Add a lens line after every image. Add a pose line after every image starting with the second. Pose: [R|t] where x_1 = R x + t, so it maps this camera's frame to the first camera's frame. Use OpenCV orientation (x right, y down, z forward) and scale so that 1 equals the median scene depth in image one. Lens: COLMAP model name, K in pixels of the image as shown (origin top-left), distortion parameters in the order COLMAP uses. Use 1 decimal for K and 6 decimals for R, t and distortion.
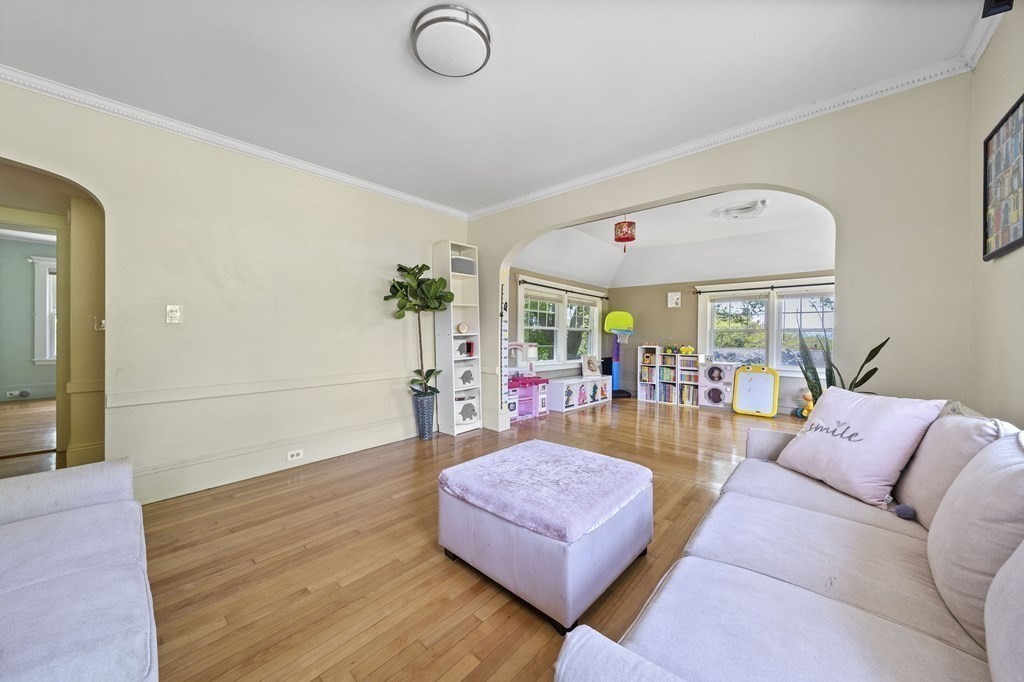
lens RADIAL K [[360.3, 0, 490.8], [0, 360.3, 335.8], [0, 0, 1]] dist [0.002182, 0.000134]
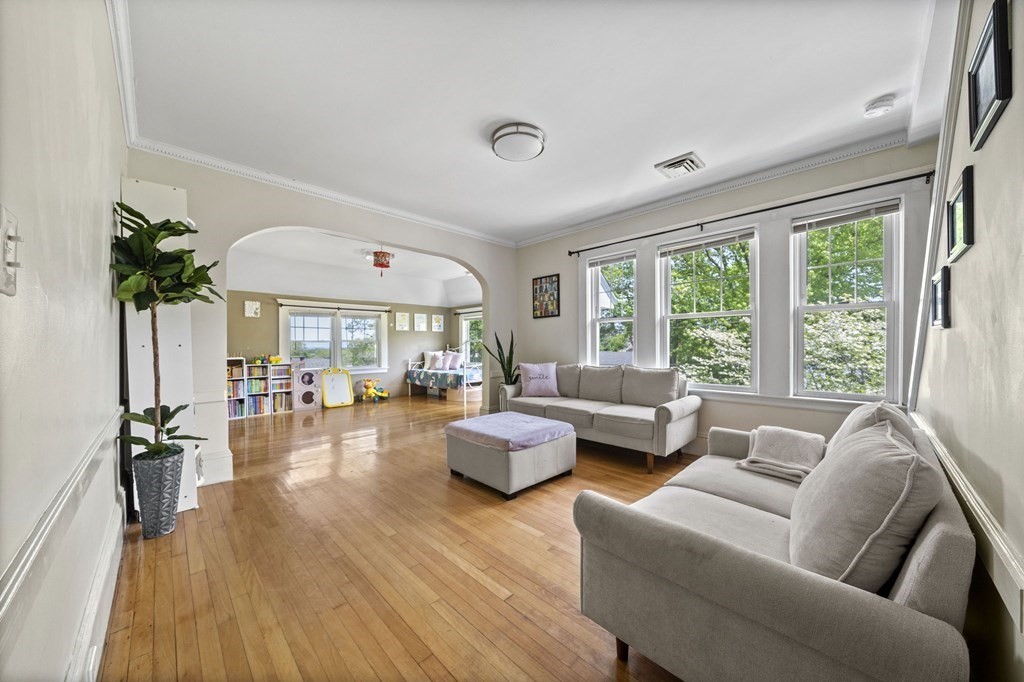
lens RADIAL K [[360.3, 0, 509.7], [0, 360.3, 344.0], [0, 0, 1]] dist [0.002182, 0.000134]
pose [[0.043644, -0.002552, 0.999044, -0.464892], [0.013476, 0.999907, 0.001966, 0.001572], [-0.998956, 0.013377, 0.043674, 0.287374]]
